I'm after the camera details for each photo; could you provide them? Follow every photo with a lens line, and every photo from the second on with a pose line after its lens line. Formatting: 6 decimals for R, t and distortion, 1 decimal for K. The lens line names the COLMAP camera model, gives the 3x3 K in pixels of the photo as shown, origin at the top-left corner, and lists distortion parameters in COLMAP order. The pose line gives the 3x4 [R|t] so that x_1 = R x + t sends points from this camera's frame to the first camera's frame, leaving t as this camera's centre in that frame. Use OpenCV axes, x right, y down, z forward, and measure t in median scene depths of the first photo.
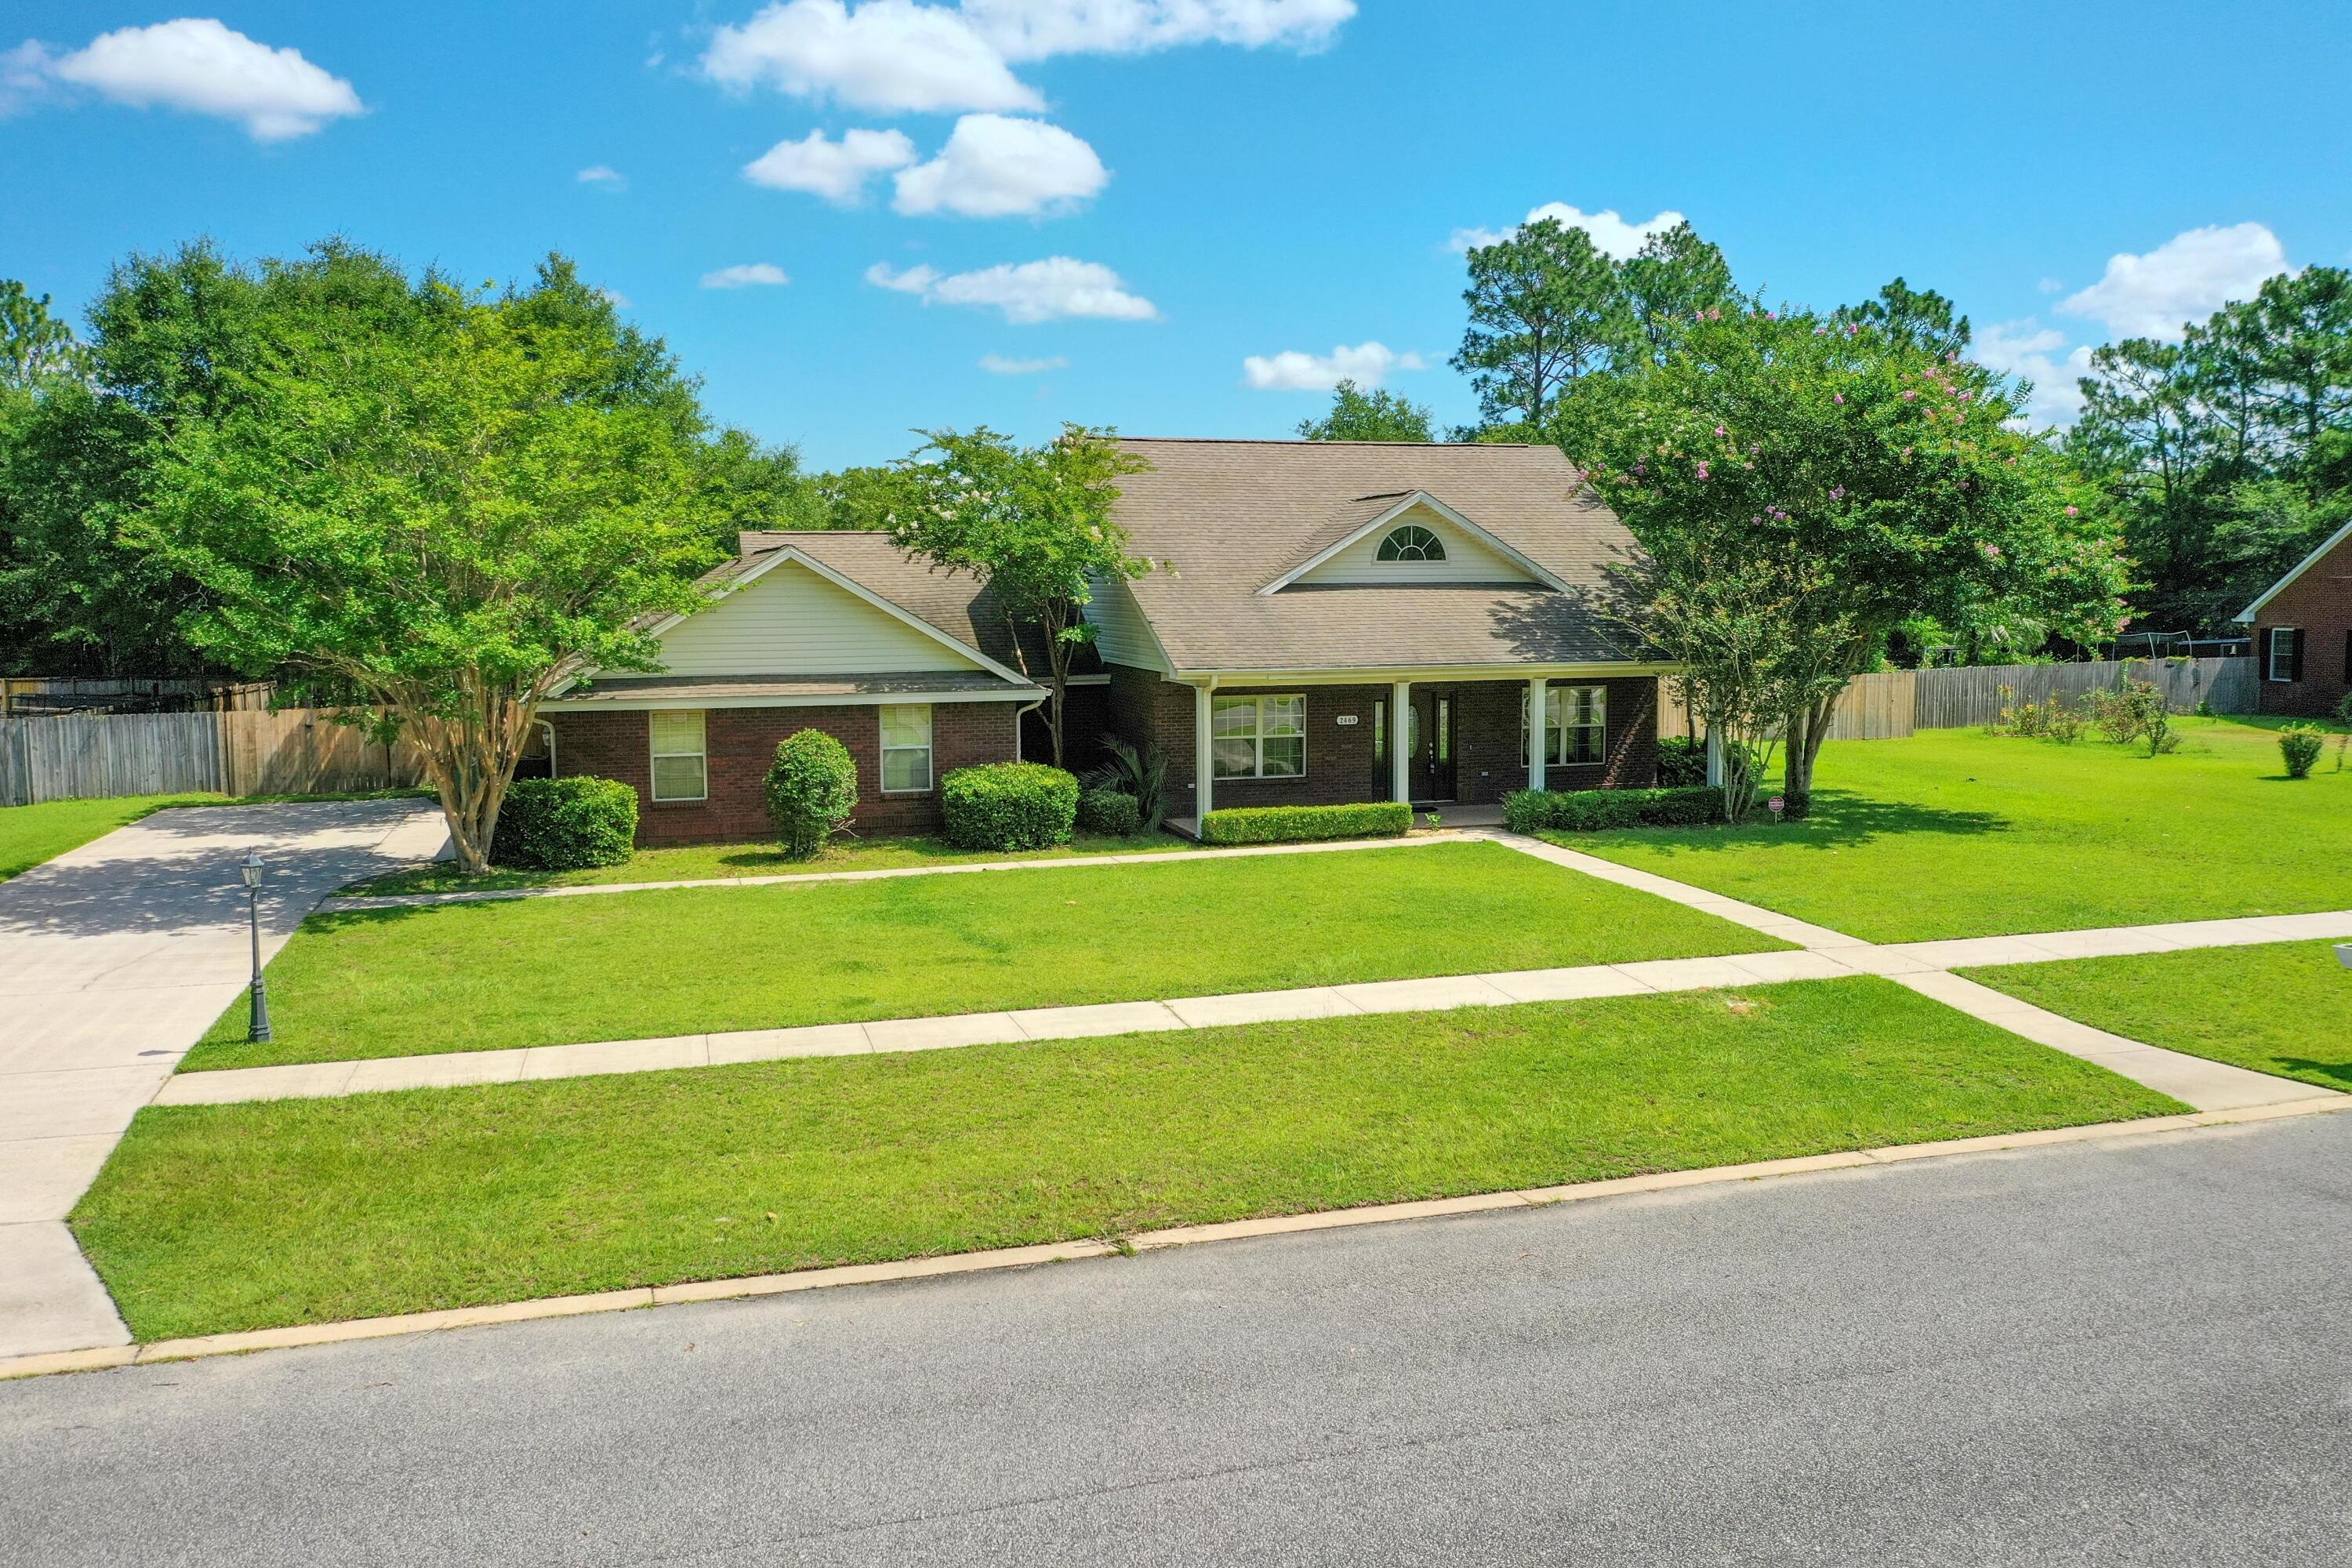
lens RADIAL K [[1843.7, 0, 1176.4], [0, 1843.7, 731.1], [0, 0, 1]] dist [-0.003375, -0.007690]
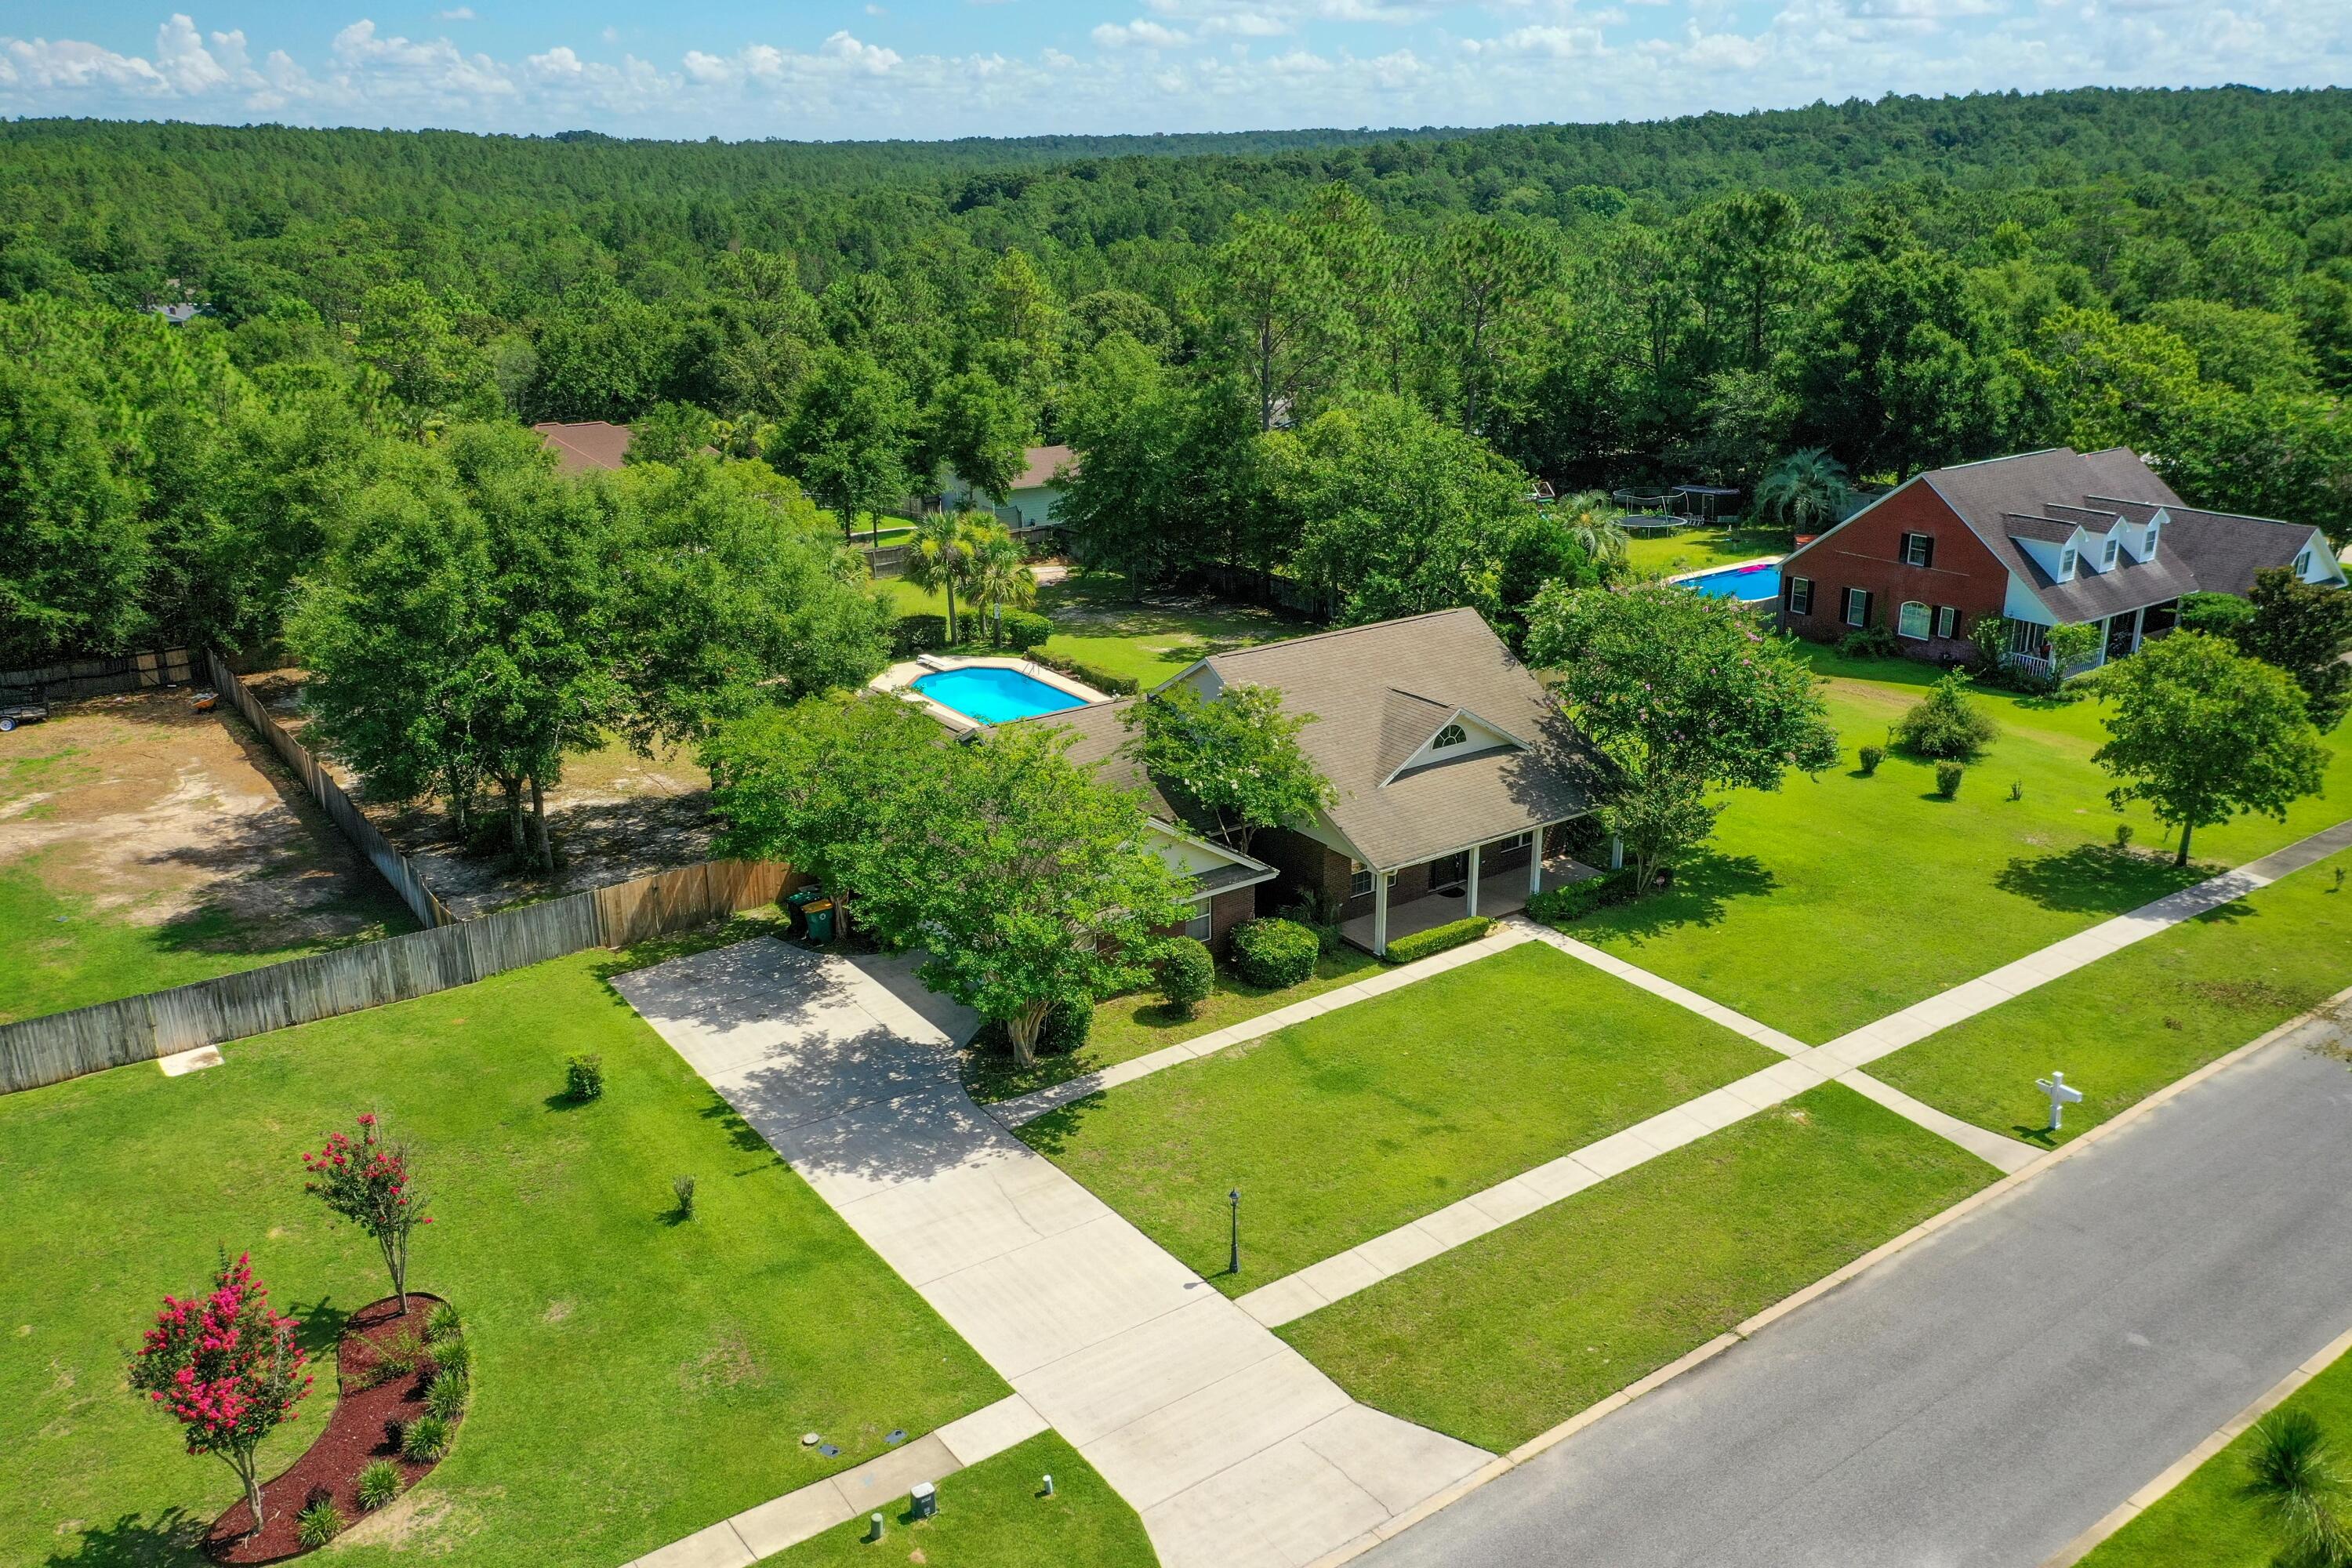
lens RADIAL K [[1823.3, 0, 1167.8], [0, 1823.3, 779.0], [0, 0, 1]] dist [-0.000556, -0.002094]
pose [[0.946680, -0.108187, 0.303467, -0.599088], [0.032787, 0.969393, 0.243313, -0.464111], [-0.320502, -0.220390, 0.921253, -0.405043]]
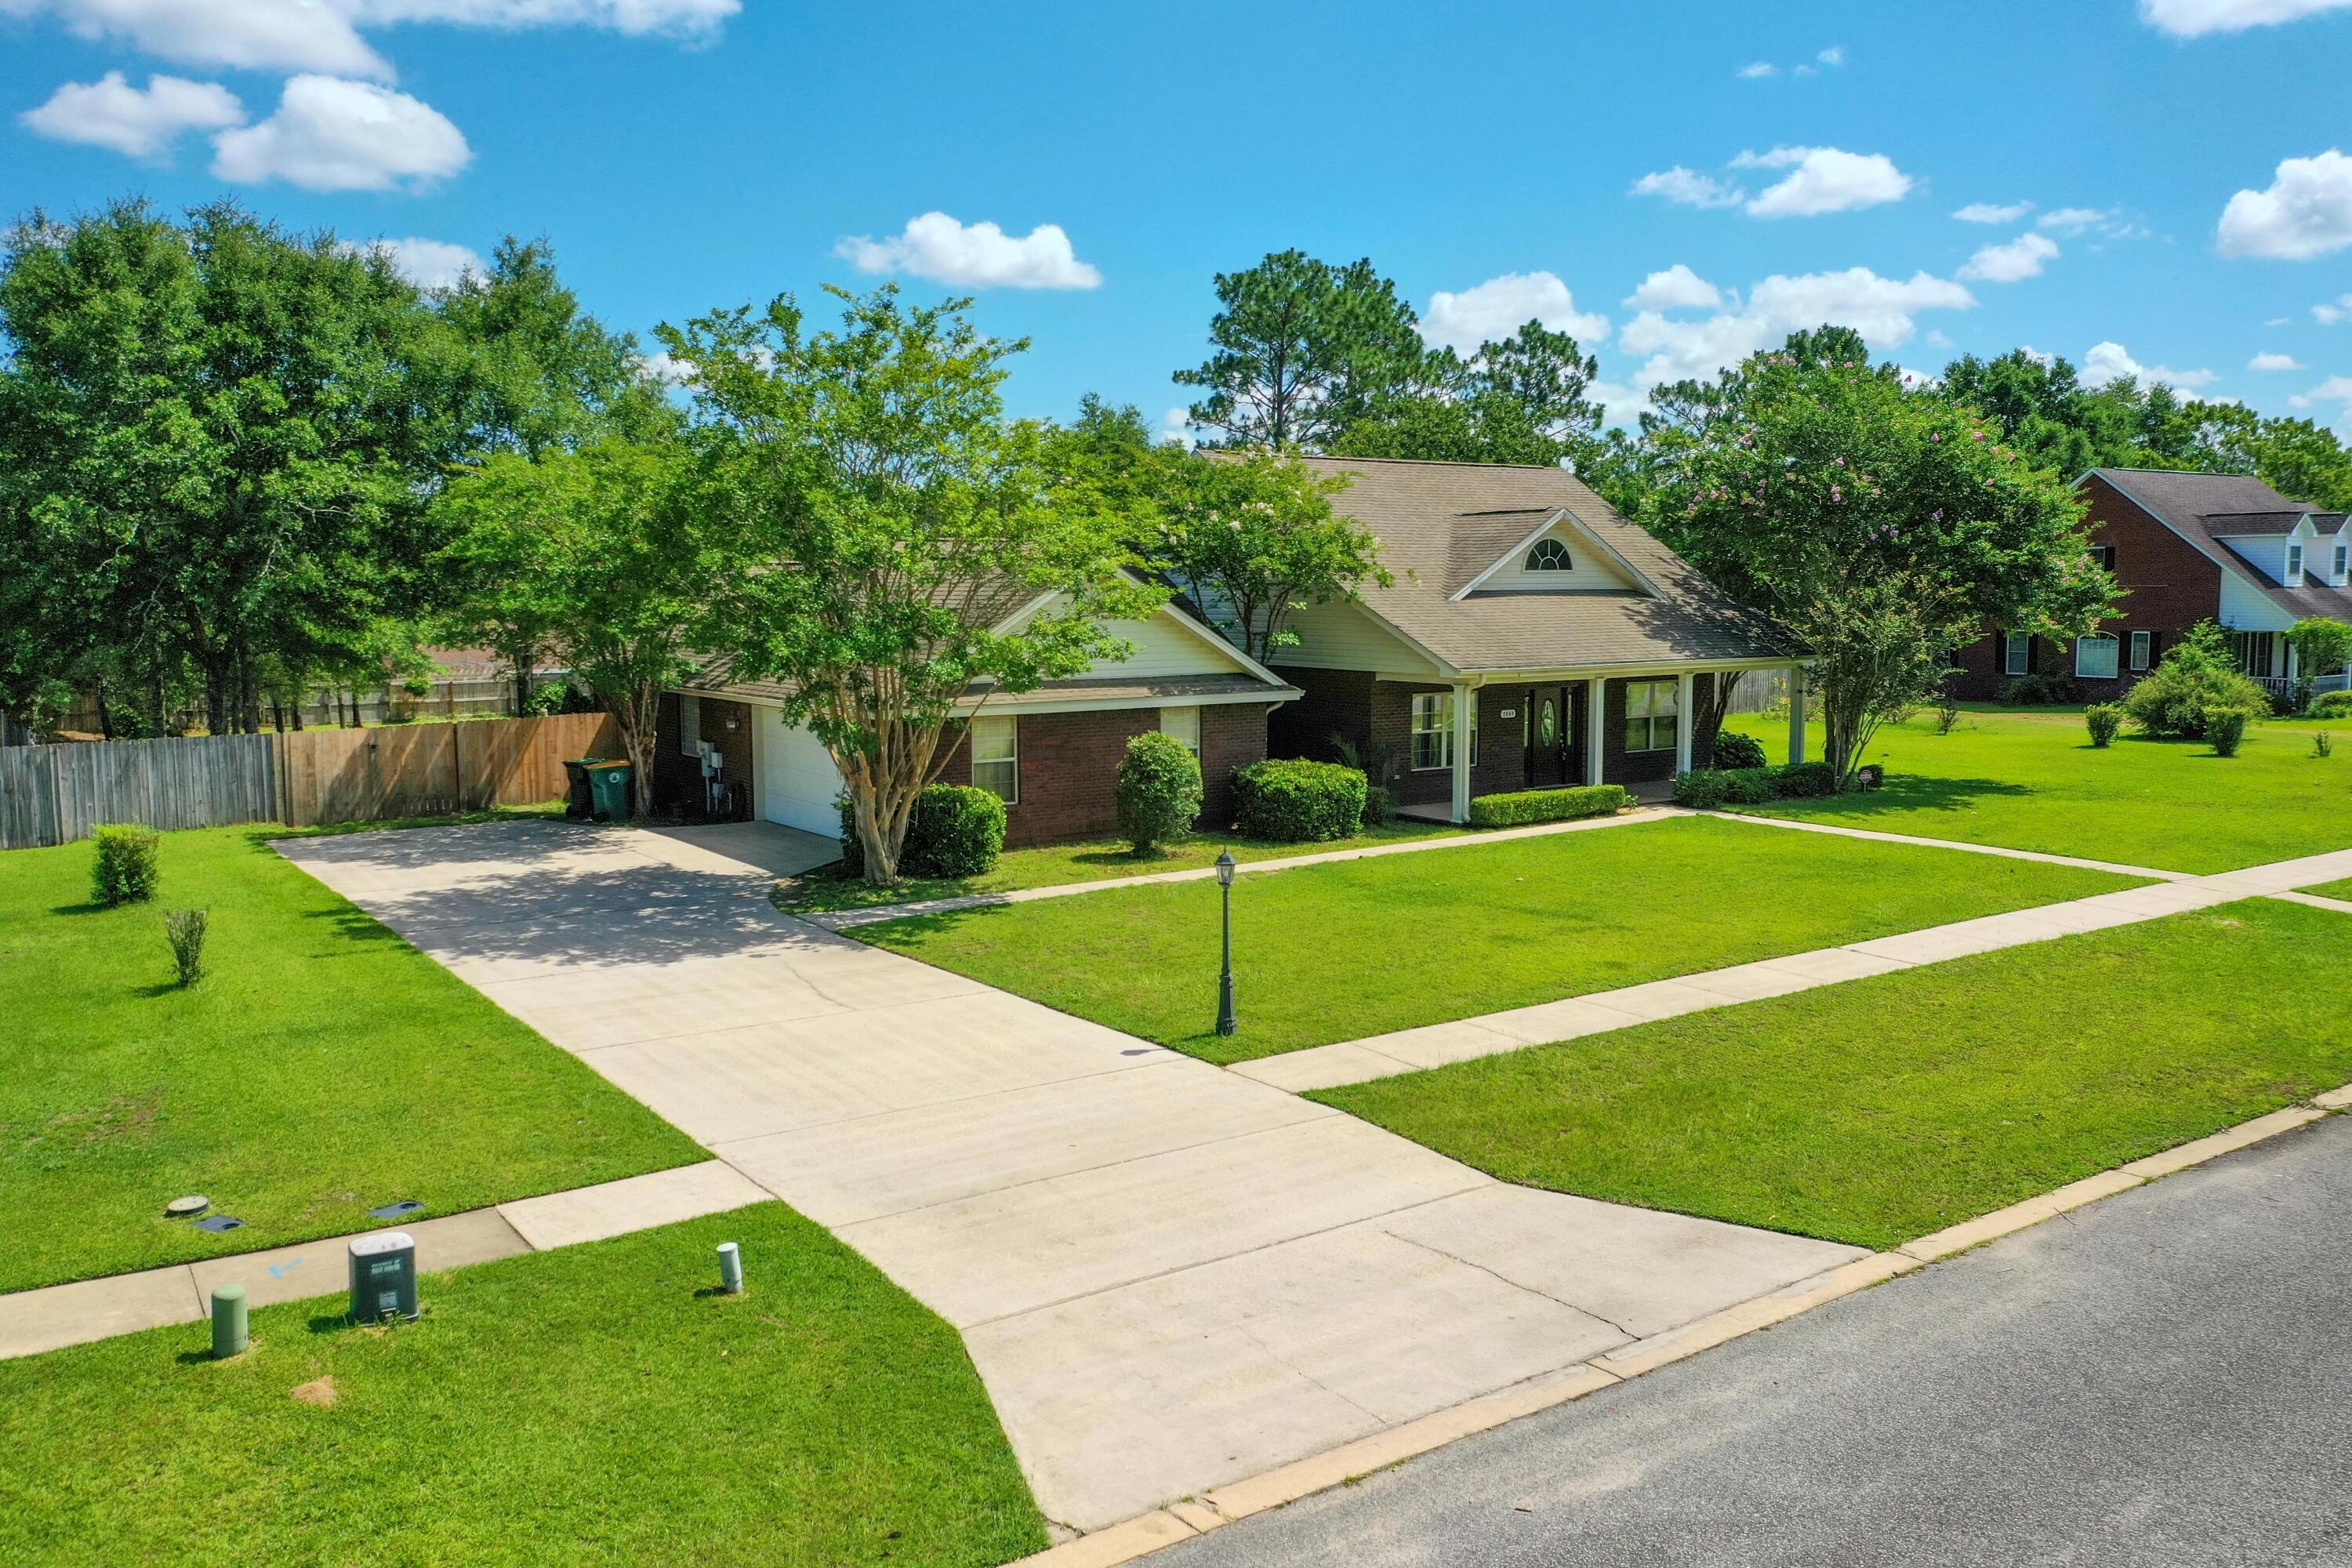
lens RADIAL K [[1823.3, 0, 1167.8], [0, 1823.3, 779.0], [0, 0, 1]] dist [-0.000556, -0.002094]
pose [[0.949472, -0.031467, 0.312271, -0.443350], [0.024374, 0.999349, 0.026594, -0.001004], [-0.312904, -0.017639, 0.949621, 0.020199]]
